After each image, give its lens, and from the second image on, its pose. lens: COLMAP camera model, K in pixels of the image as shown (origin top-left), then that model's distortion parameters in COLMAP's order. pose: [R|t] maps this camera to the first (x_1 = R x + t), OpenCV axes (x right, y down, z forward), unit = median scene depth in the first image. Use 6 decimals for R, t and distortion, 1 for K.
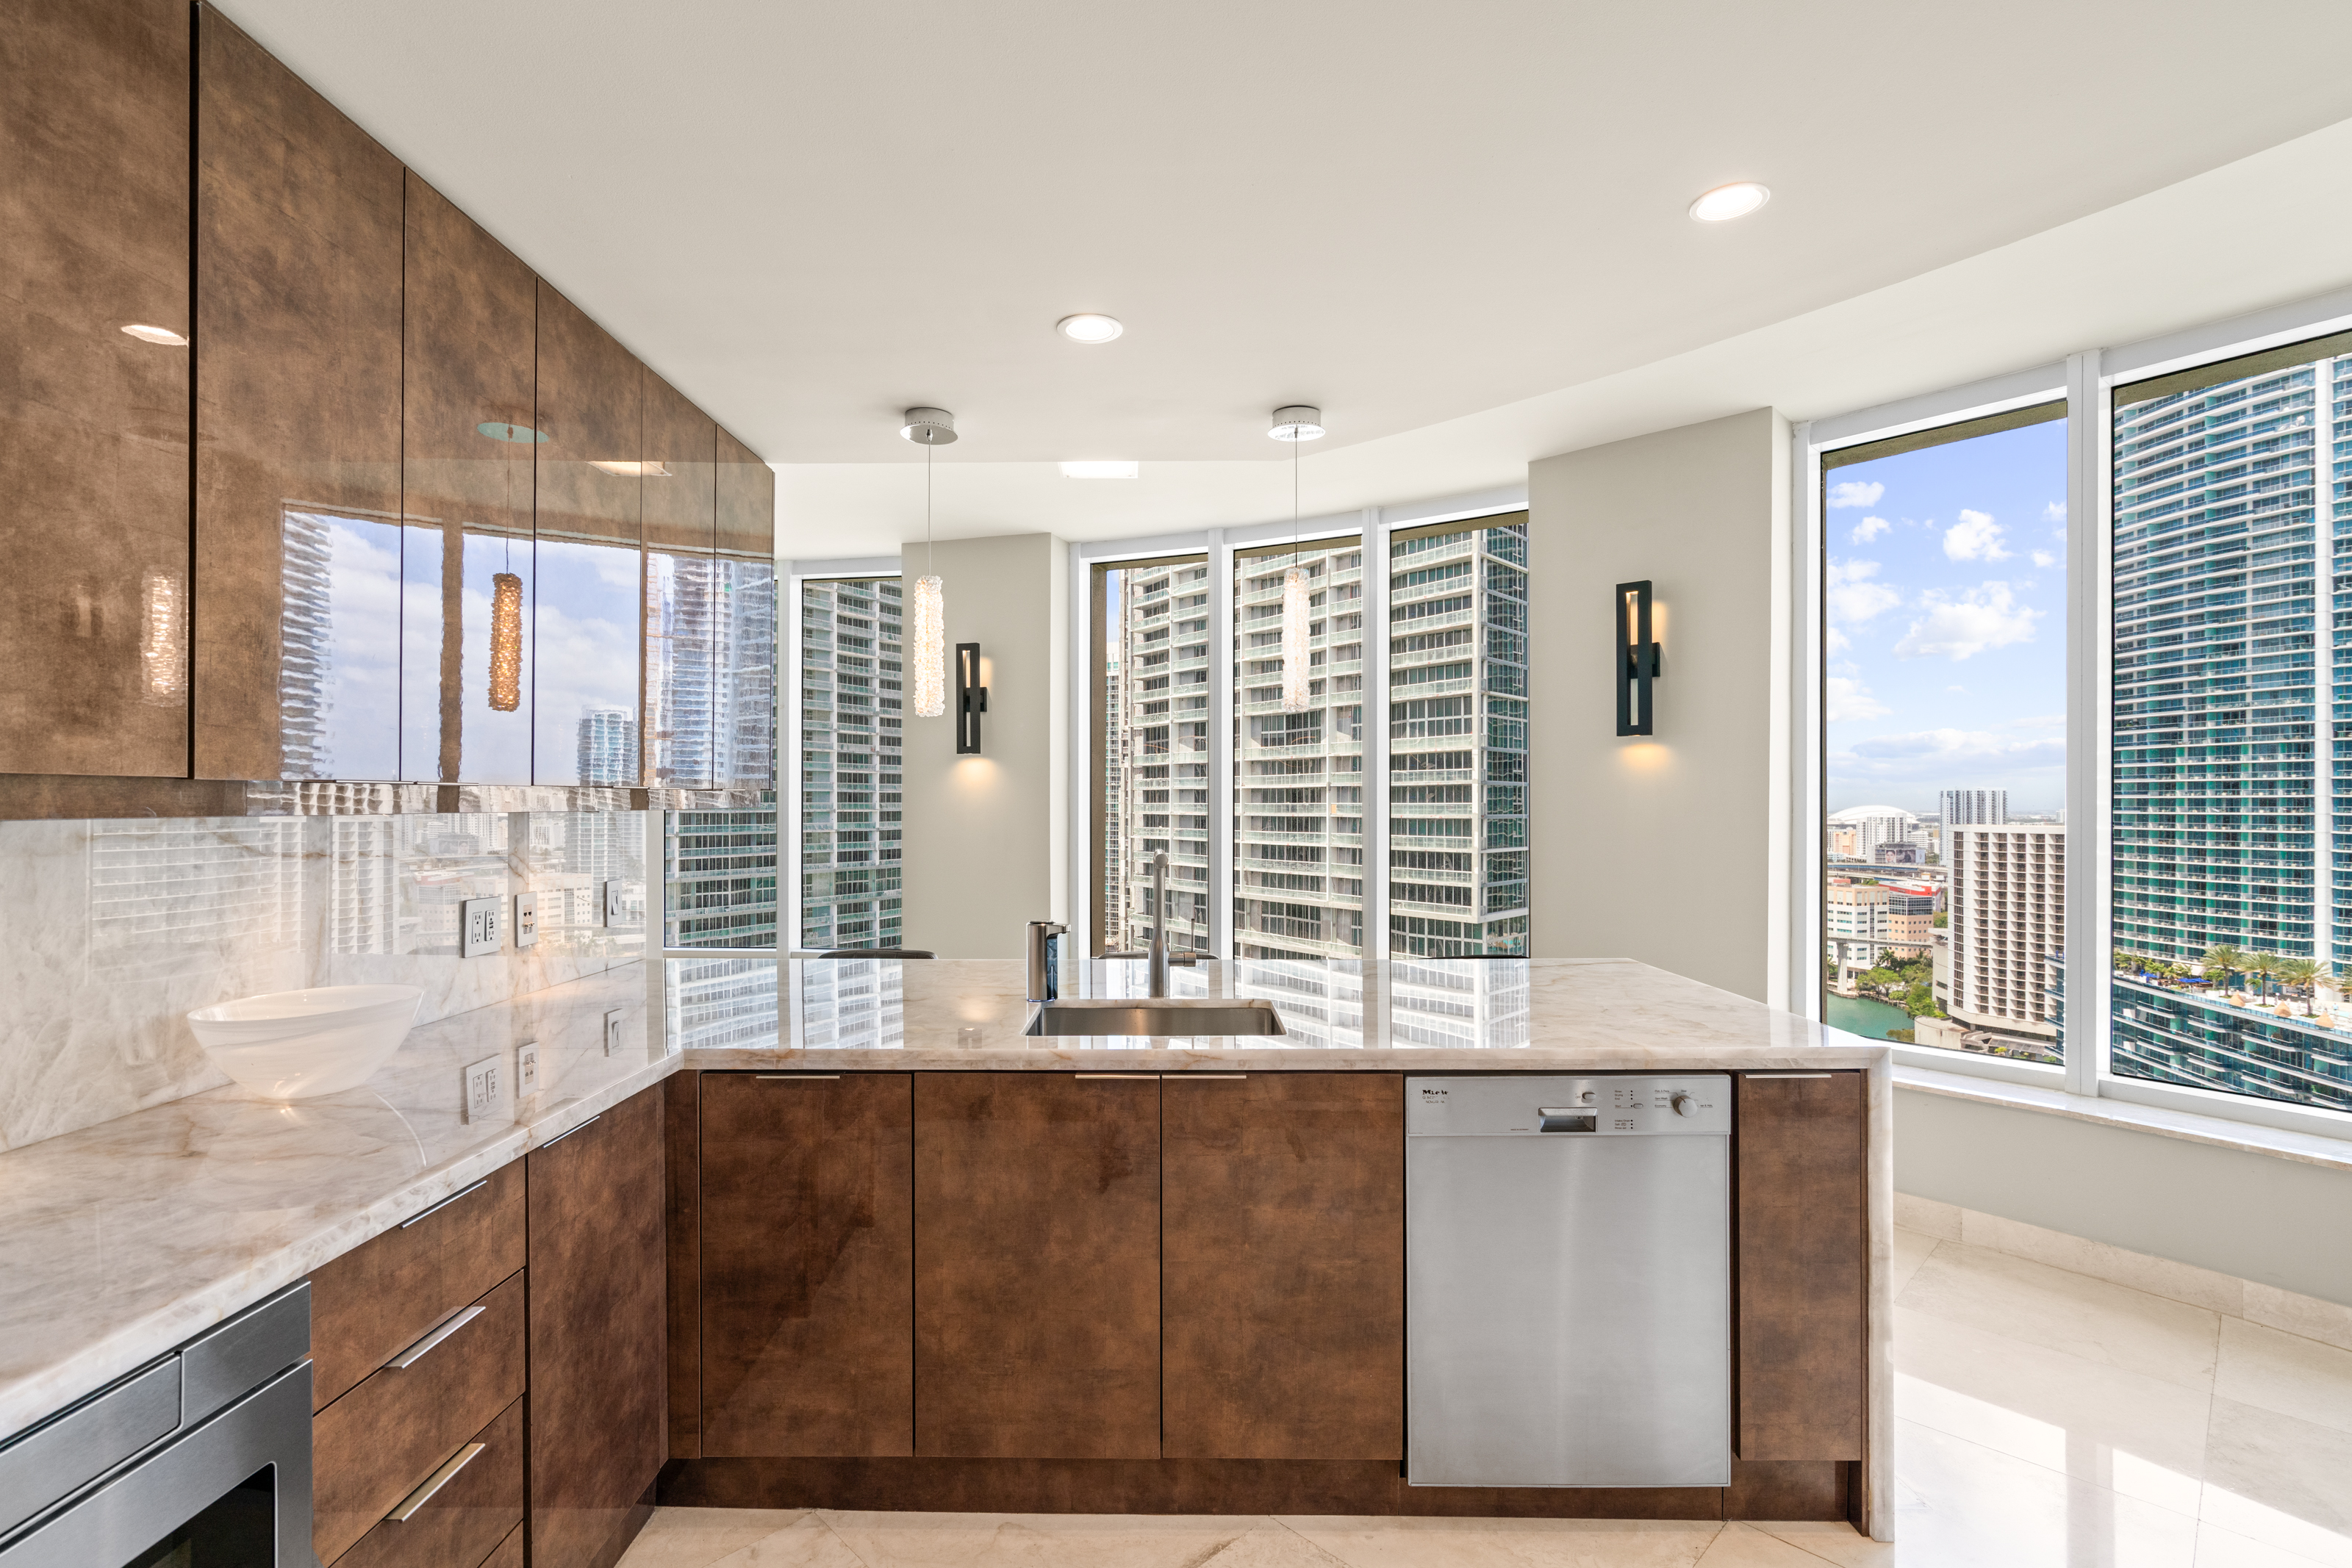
lens RADIAL K [[1078.0, 0, 1171.5], [0, 1078.0, 803.9], [0, 0, 1]] dist [-0.012269, 0.006693]
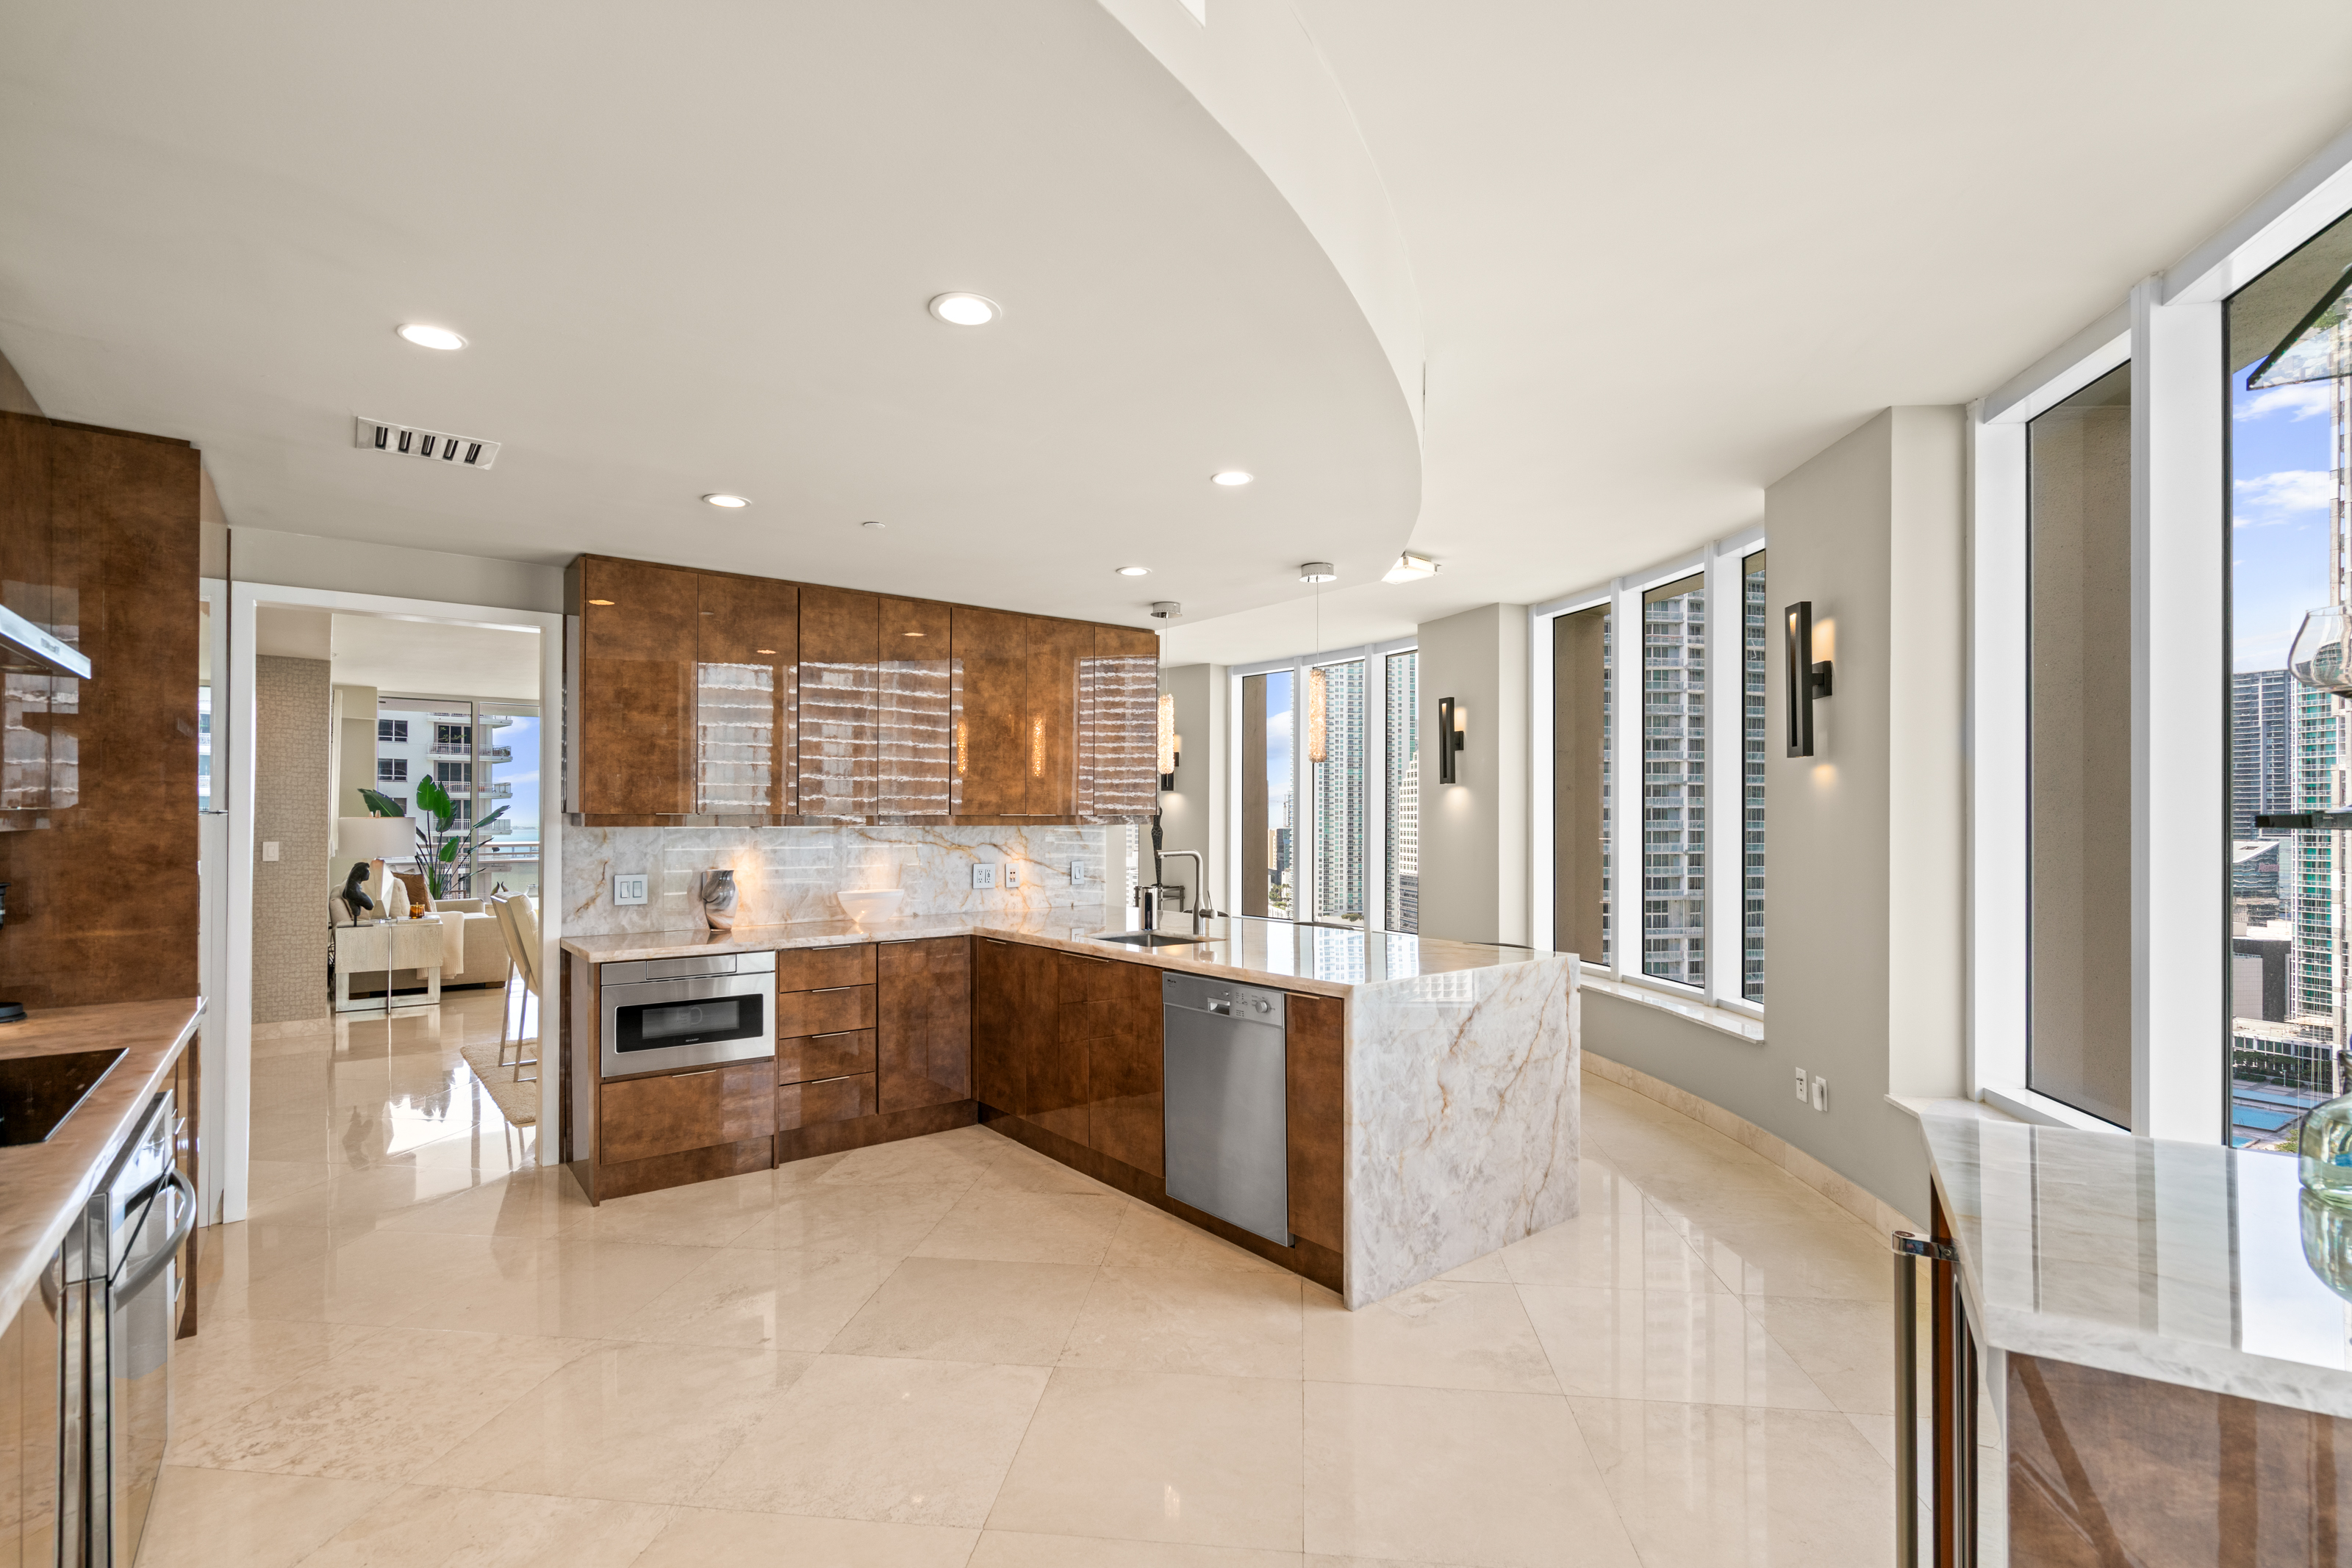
lens RADIAL K [[1073.8, 0, 1178.6], [0, 1073.8, 814.2], [0, 0, 1]] dist [-0.022378, 0.009731]
pose [[0.634436, -0.002999, -0.772969, 1.657115], [-0.002472, 0.999979, -0.005909, -0.005720], [0.772971, 0.005660, 0.634416, -0.150631]]
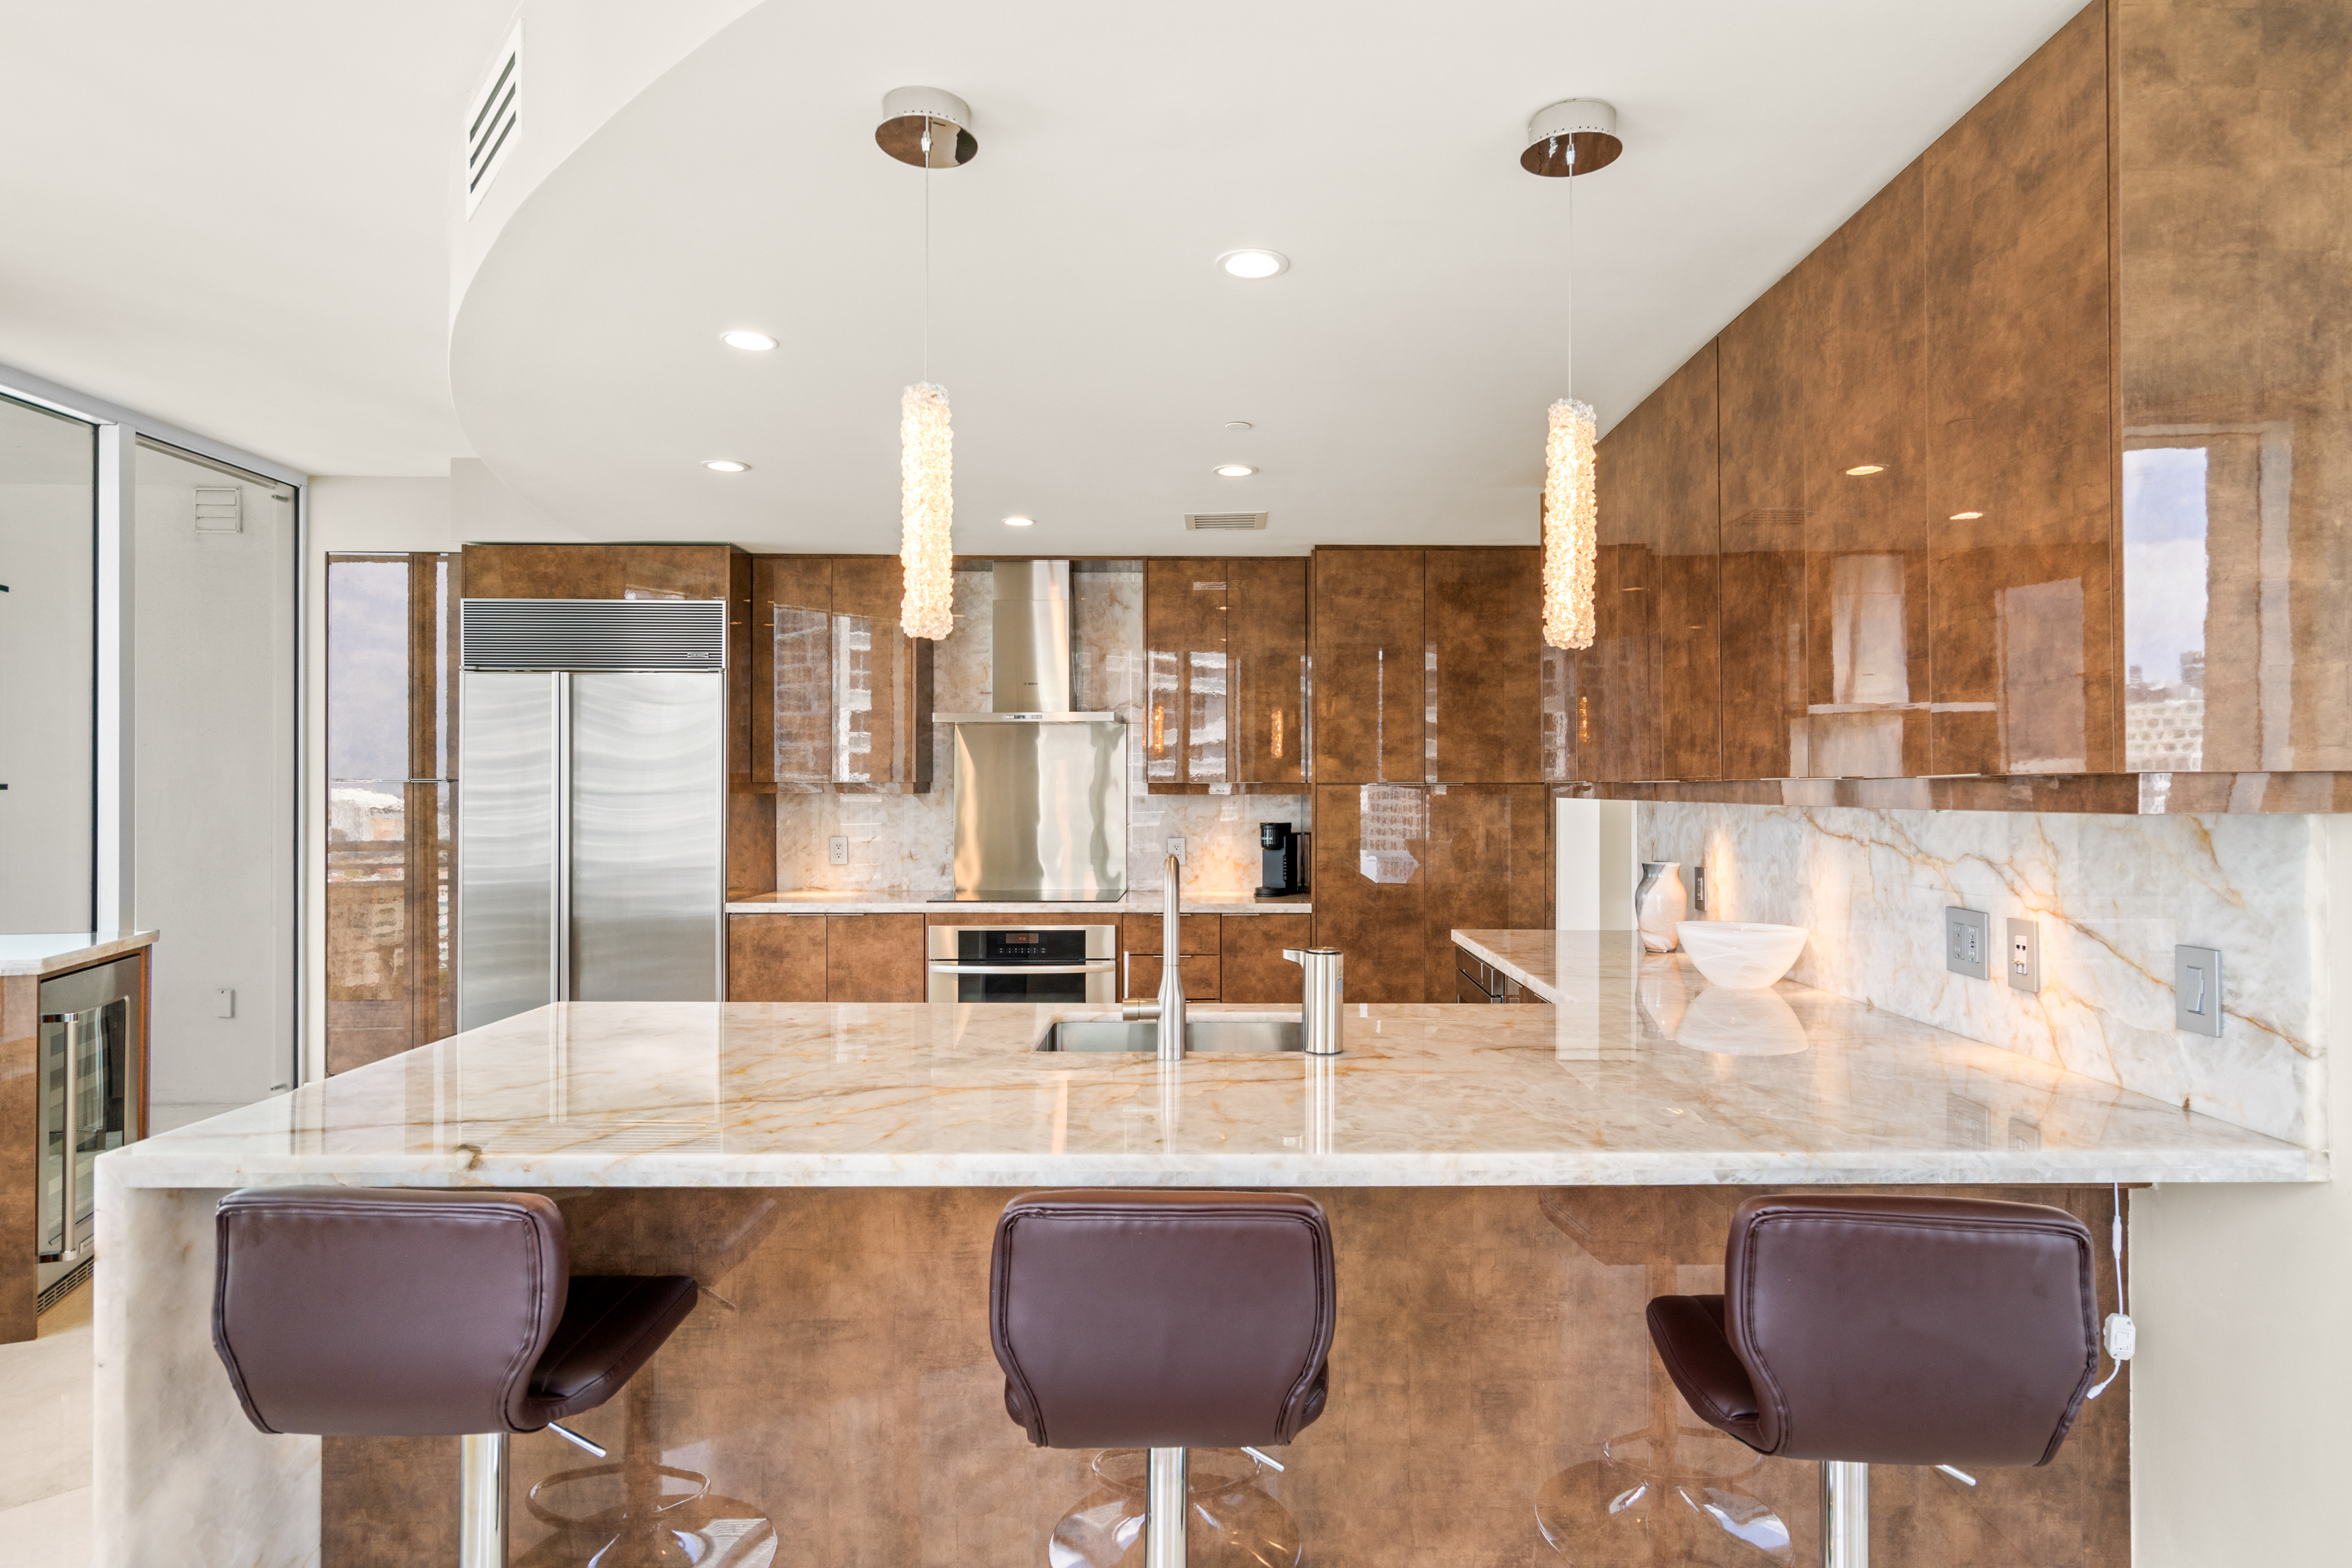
lens RADIAL K [[1298.9, 0, 1235.4], [0, 1298.9, 781.0], [0, 0, 1]] dist [-0.001209, 0.008816]
pose [[-0.999615, -0.001846, -0.027691, -0.038698], [-0.001779, 0.999995, -0.002447, -0.012547], [0.027696, -0.002397, -0.999614, 2.415695]]
